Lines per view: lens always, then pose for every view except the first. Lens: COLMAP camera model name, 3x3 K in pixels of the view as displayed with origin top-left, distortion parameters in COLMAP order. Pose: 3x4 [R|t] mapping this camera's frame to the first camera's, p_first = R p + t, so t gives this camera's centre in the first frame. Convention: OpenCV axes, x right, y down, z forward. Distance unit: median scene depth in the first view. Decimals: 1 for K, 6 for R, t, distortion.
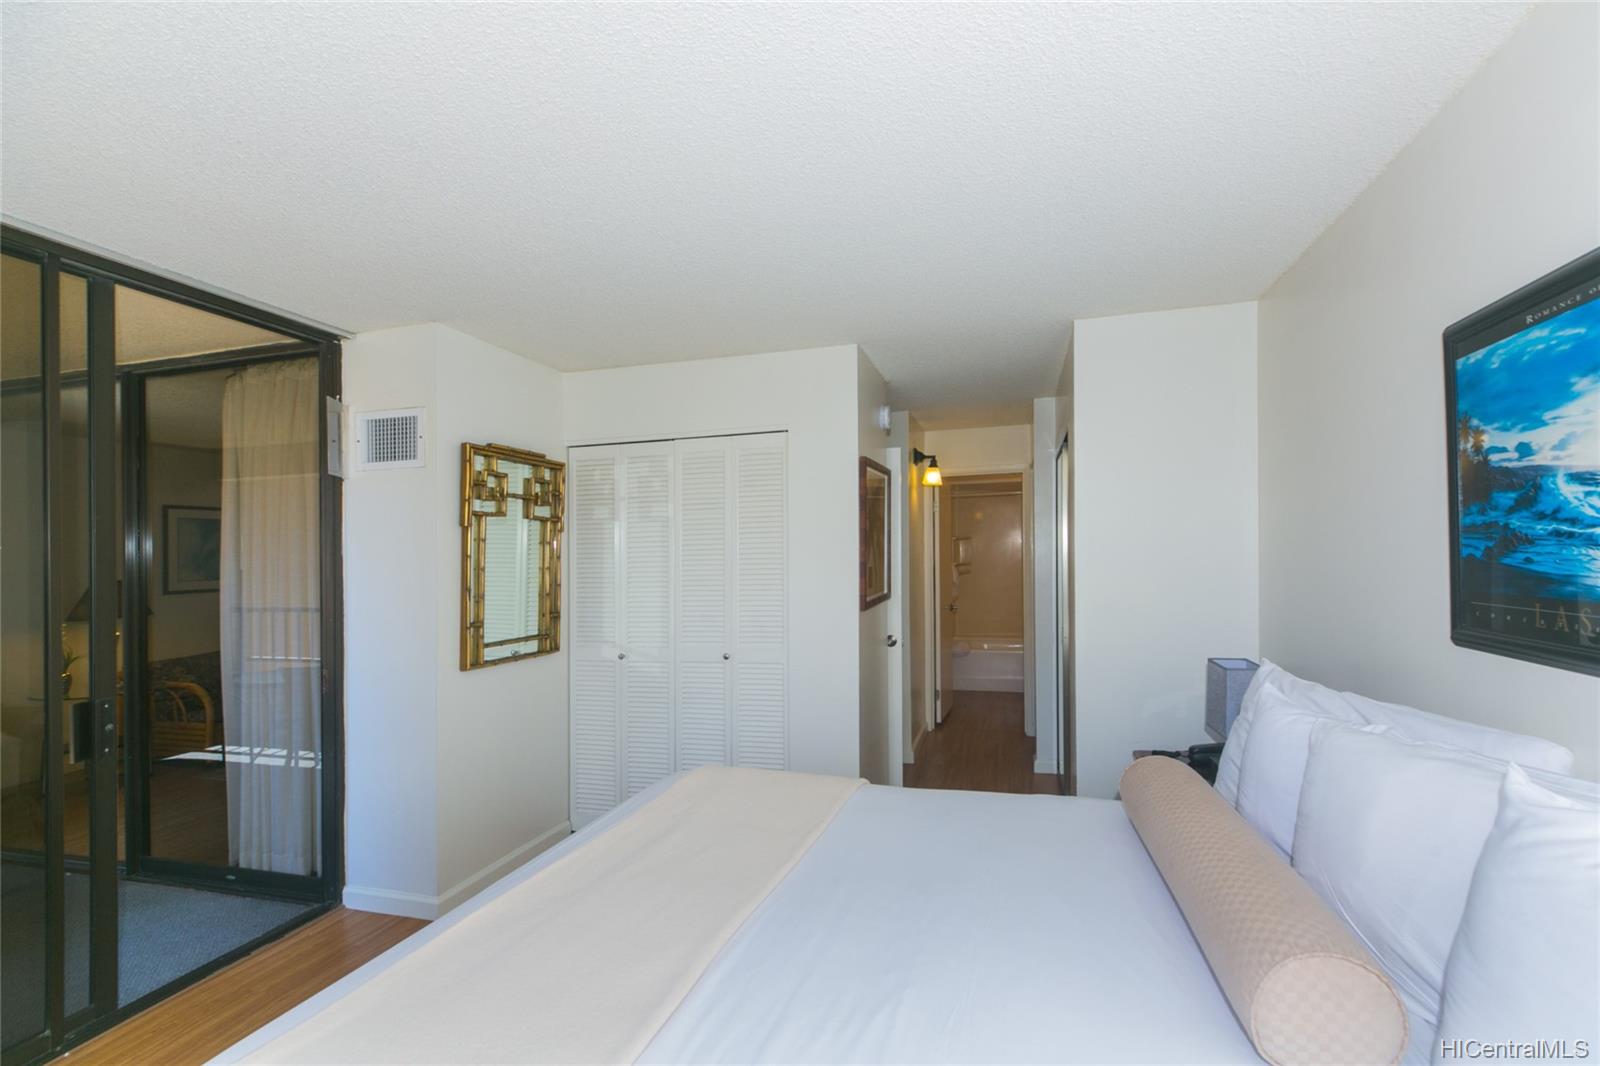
lens RADIAL K [[718.5, 0, 788.3], [0, 718.5, 561.3], [0, 0, 1]] dist [0.000211, -0.000039]
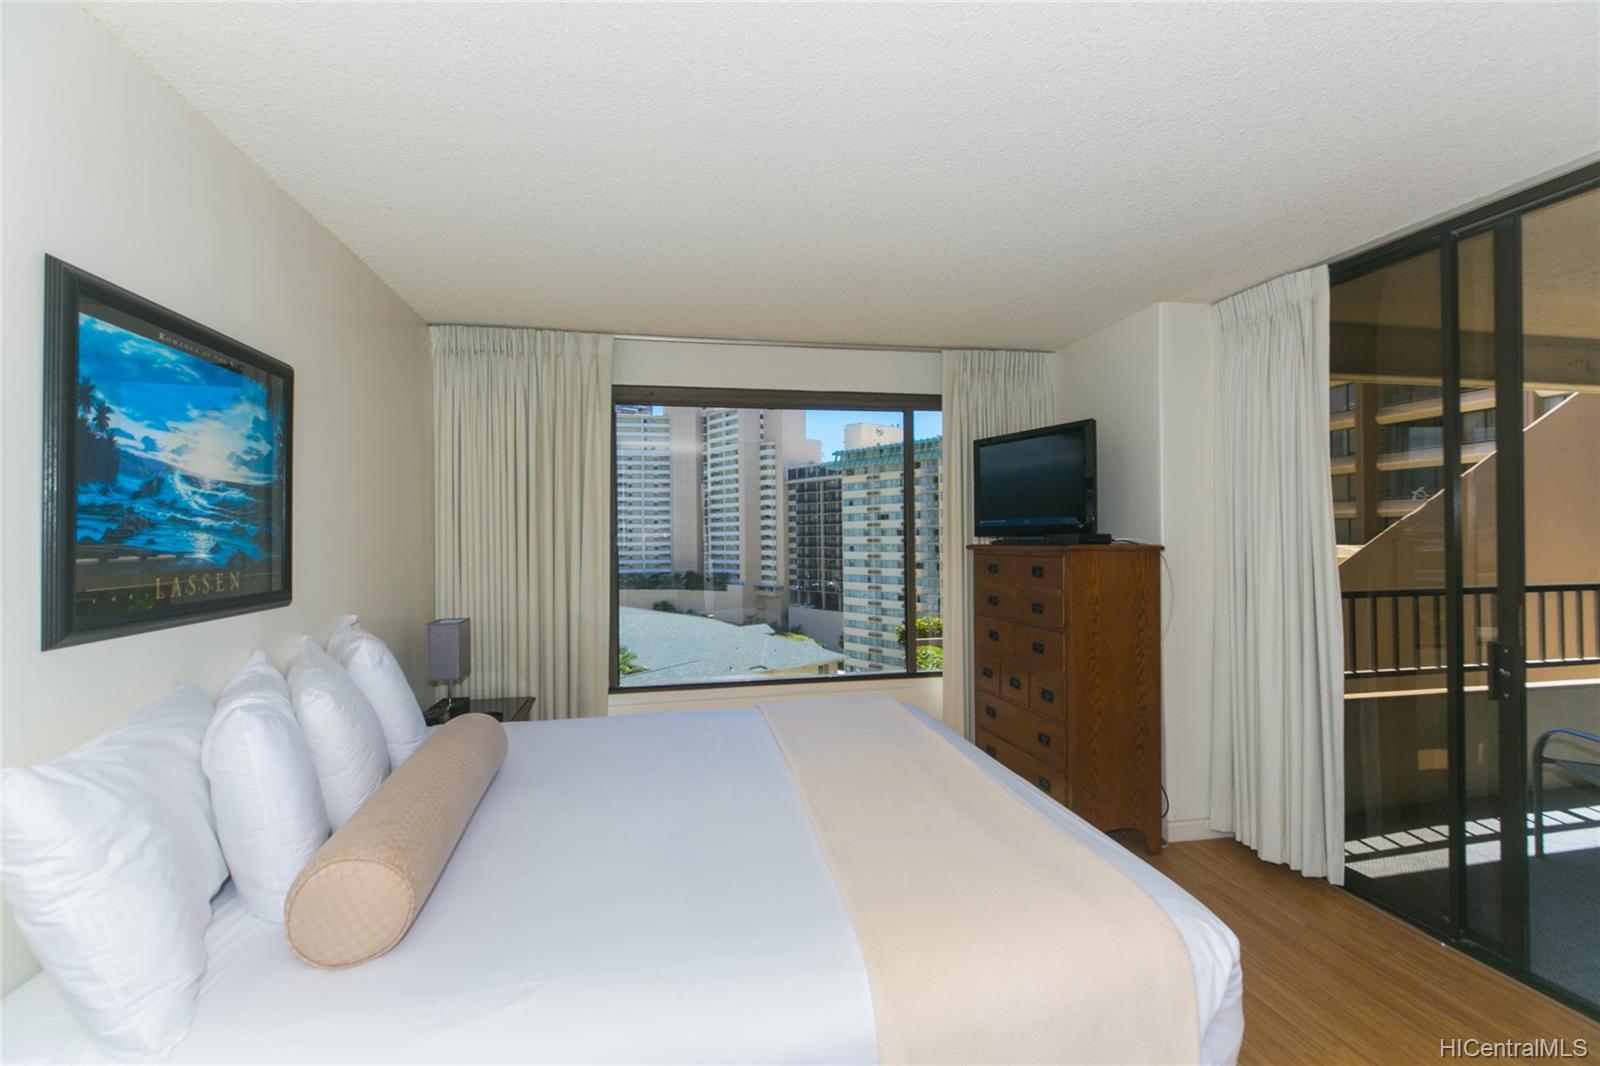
lens RADIAL K [[718.5, 0, 796.8], [0, 718.5, 524.4], [0, 0, 1]] dist [0.000211, -0.000039]
pose [[-0.879161, 0.023817, -0.475929, 0.661574], [0.025258, 0.999675, 0.003370, -0.006887], [0.475854, -0.009058, -0.879477, 2.442606]]
